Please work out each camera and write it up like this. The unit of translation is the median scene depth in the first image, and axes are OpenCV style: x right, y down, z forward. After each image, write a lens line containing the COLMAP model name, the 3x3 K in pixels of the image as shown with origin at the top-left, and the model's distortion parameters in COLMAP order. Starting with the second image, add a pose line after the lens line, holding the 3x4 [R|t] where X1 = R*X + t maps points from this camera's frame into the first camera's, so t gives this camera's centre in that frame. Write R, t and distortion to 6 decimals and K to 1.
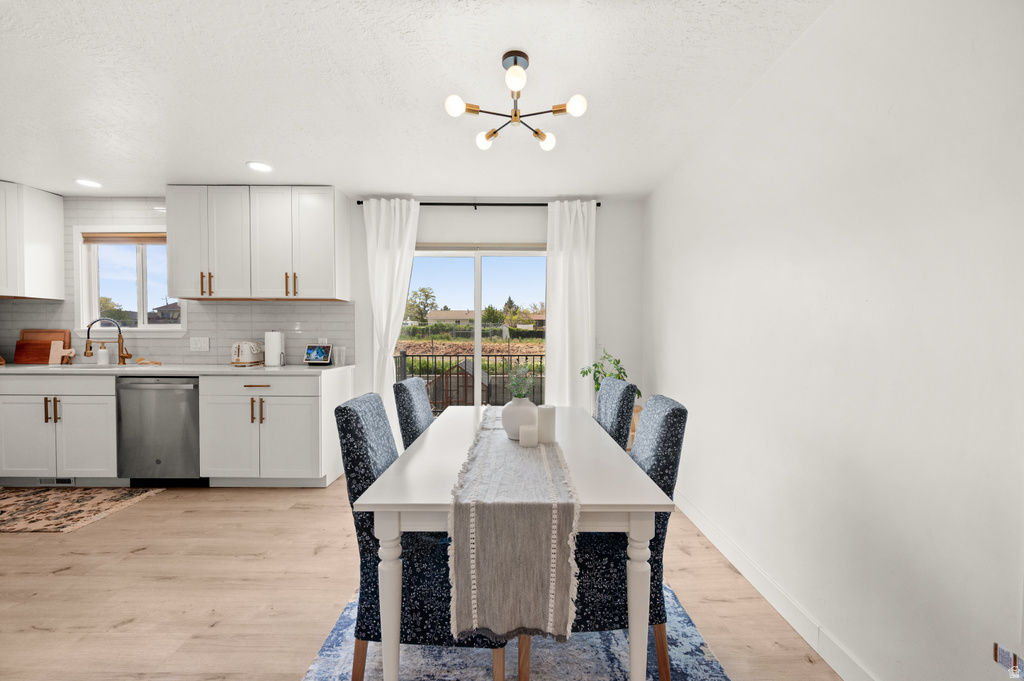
lens RADIAL K [[407.7, 0, 509.3], [0, 407.7, 345.7], [0, 0, 1]] dist [0.001824, -0.000033]
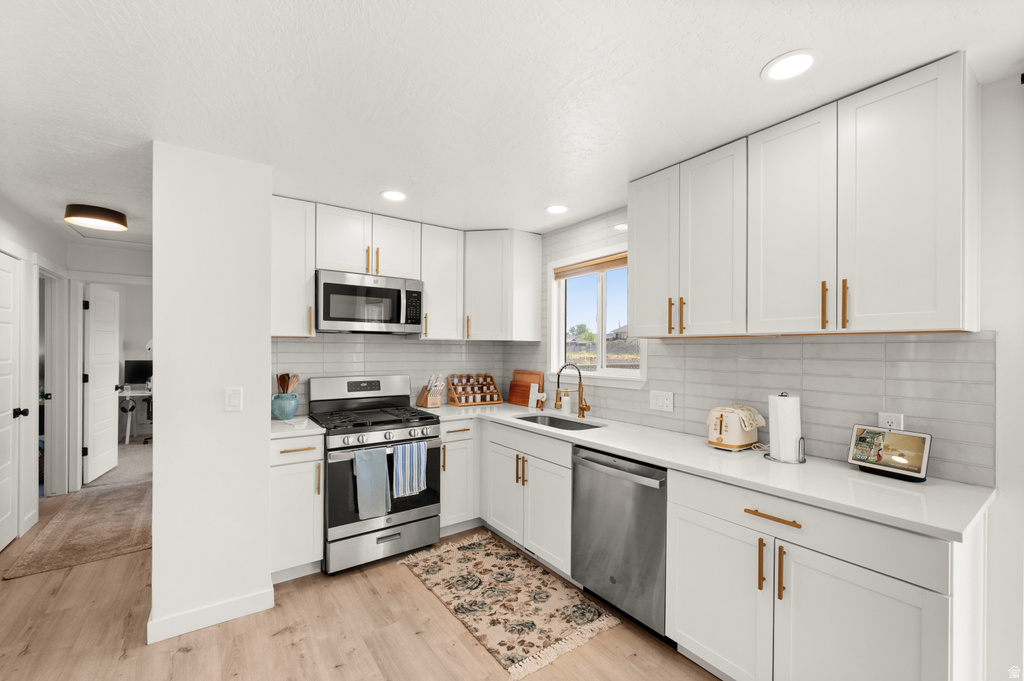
lens RADIAL K [[419.3, 0, 517.4], [0, 419.3, 351.5], [0, 0, 1]] dist [0.002292, -0.000142]
pose [[0.594018, 0.002143, -0.804449, -0.348232], [-0.023849, 0.999604, -0.014948, -0.076628], [0.804098, 0.028064, 0.593834, 0.395573]]
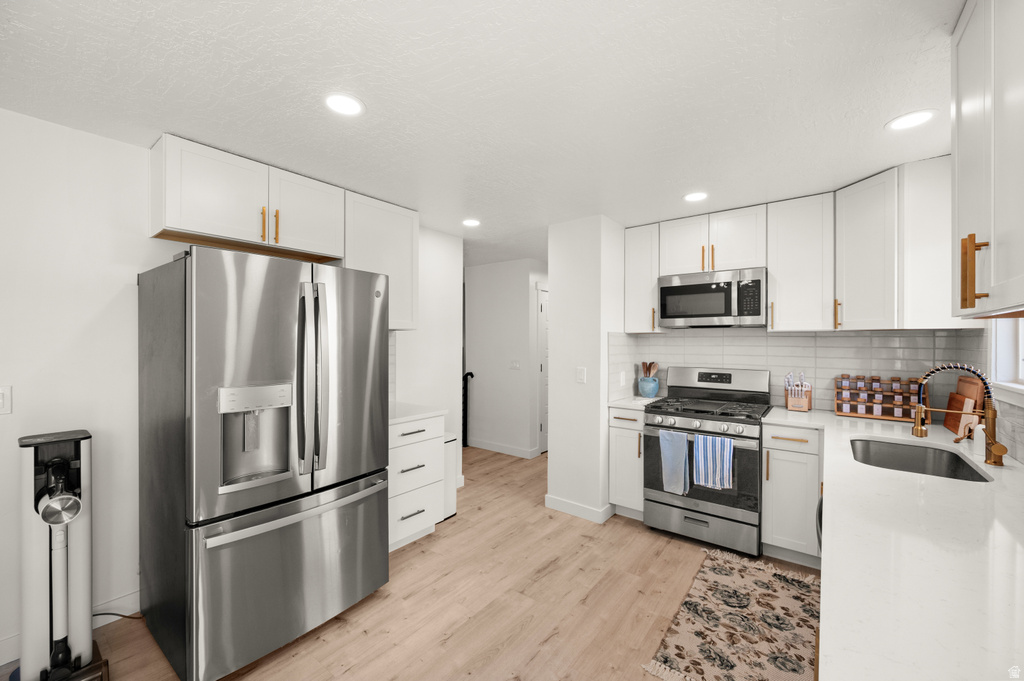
lens RADIAL K [[407.7, 0, 514.4], [0, 407.7, 343.5], [0, 0, 1]] dist [0.001824, -0.000033]
pose [[-0.599838, -0.003502, -0.800114, -0.258925], [-0.027362, 0.999495, 0.016138, -0.087894], [0.799653, 0.031573, -0.599631, 0.879130]]
